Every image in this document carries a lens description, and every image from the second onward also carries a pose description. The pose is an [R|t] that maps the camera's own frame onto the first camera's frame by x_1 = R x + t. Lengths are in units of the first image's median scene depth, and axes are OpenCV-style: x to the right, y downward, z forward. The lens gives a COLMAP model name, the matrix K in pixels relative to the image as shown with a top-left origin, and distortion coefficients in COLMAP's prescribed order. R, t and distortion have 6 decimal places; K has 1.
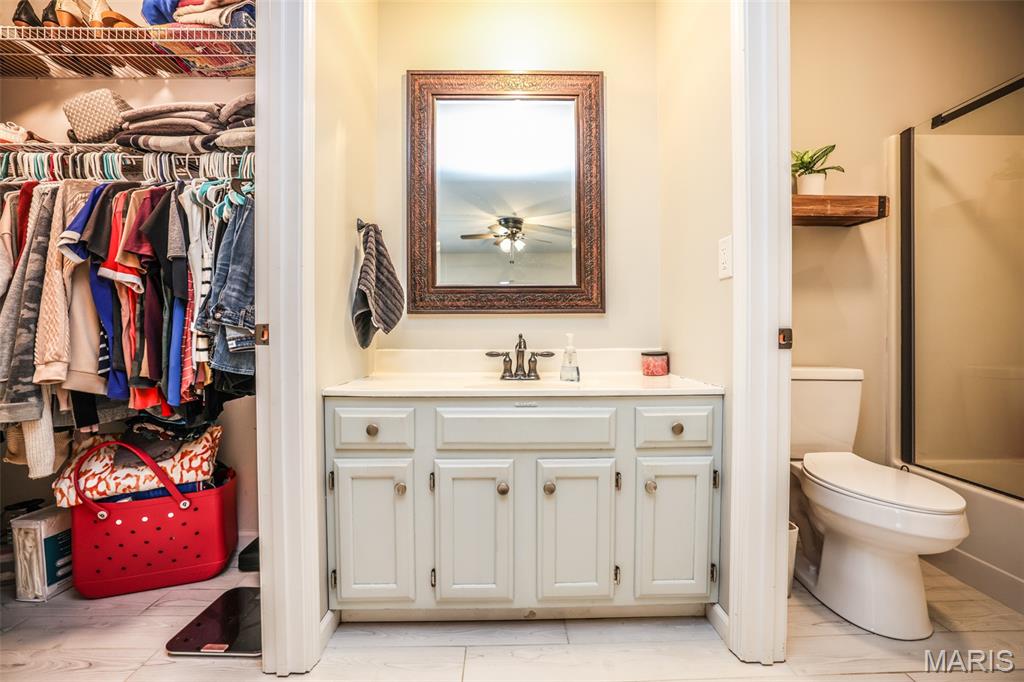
lens RADIAL K [[443.4, 0, 507.5], [0, 443.4, 338.7], [0, 0, 1]] dist [-0.041147, 0.014482]
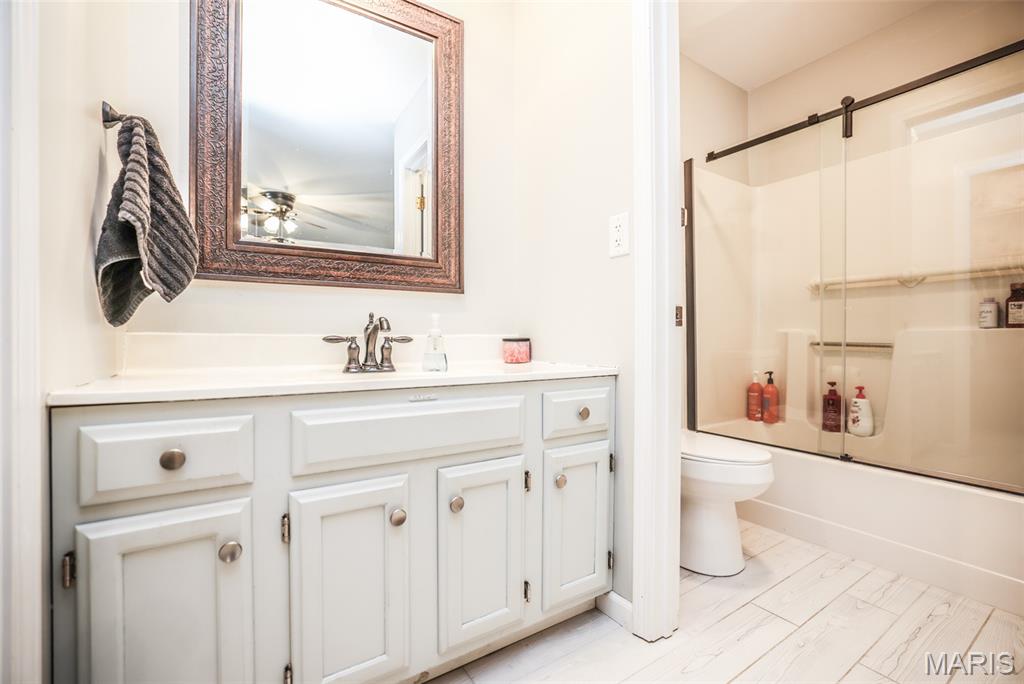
lens RADIAL K [[443.4, 0, 517.5], [0, 443.4, 339.4], [0, 0, 1]] dist [-0.041147, 0.014482]
pose [[0.848785, 0.003032, 0.528729, -0.204533], [0.001163, 0.999970, -0.007603, 0.052545], [-0.528737, 0.007068, 0.848756, 0.267849]]
